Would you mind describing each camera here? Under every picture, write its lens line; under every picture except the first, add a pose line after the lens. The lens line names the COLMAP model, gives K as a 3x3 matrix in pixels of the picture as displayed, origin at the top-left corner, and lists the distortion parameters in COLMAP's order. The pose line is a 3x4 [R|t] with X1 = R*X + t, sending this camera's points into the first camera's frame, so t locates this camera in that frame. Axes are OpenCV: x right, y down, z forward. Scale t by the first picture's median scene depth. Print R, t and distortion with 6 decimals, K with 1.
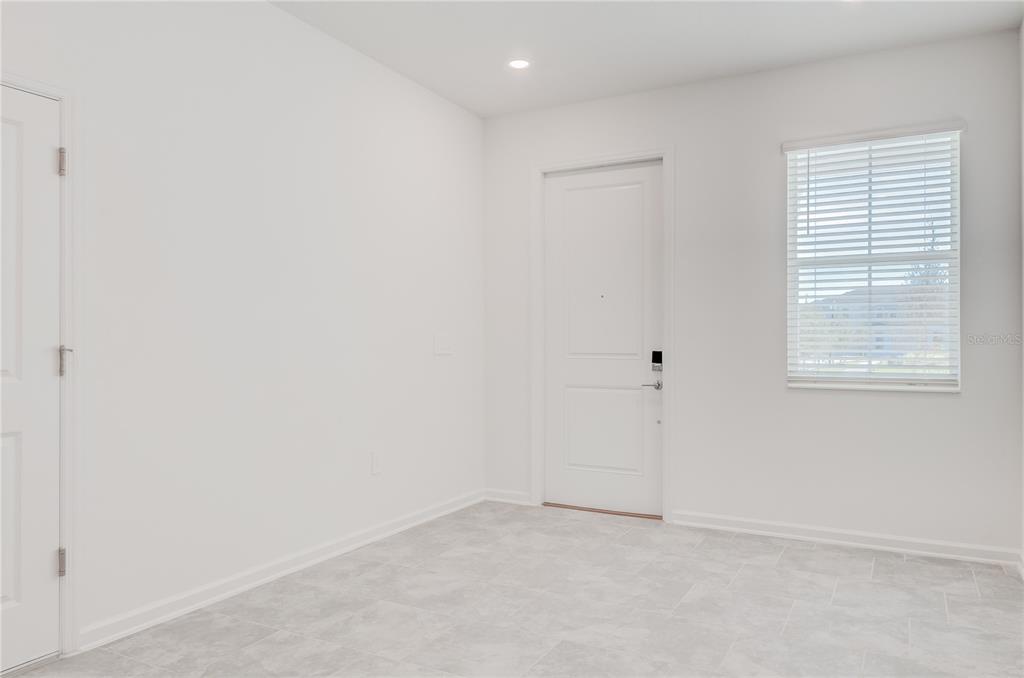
lens RADIAL K [[715.5, 0, 519.0], [0, 715.5, 341.3], [0, 0, 1]] dist [0.045661, -0.042064]
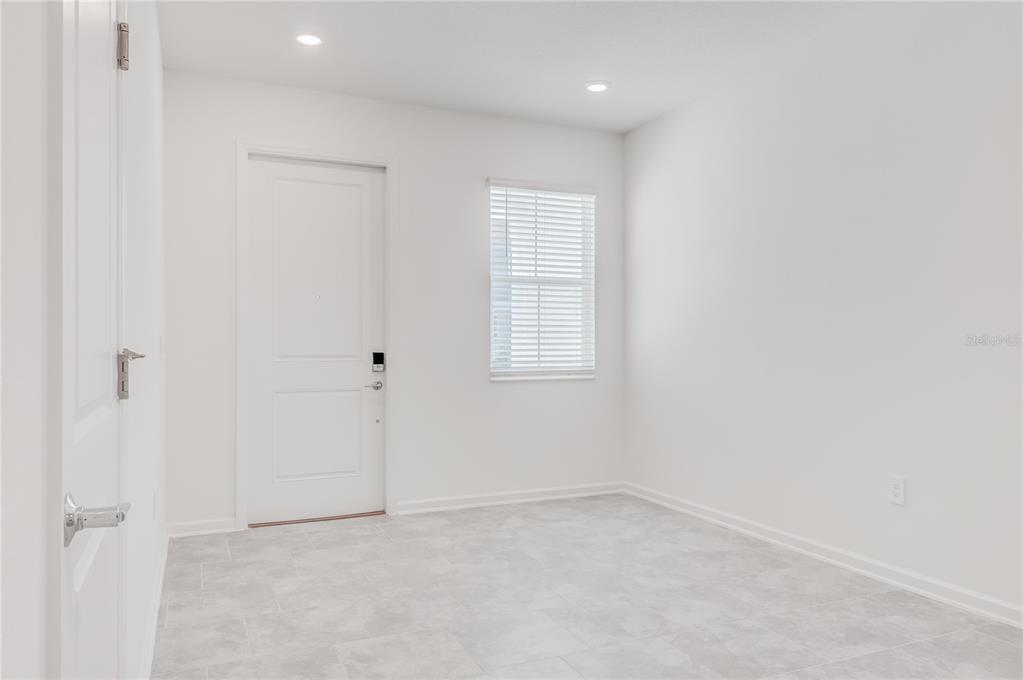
lens RADIAL K [[714.8, 0, 518.5], [0, 714.8, 342.3], [0, 0, 1]] dist [0.045661, -0.042064]
pose [[0.618286, 0.000889, 0.785953, -0.546307], [0.000829, 0.999998, -0.001783, 0.001149], [-0.785953, 0.001754, 0.618284, 0.221517]]
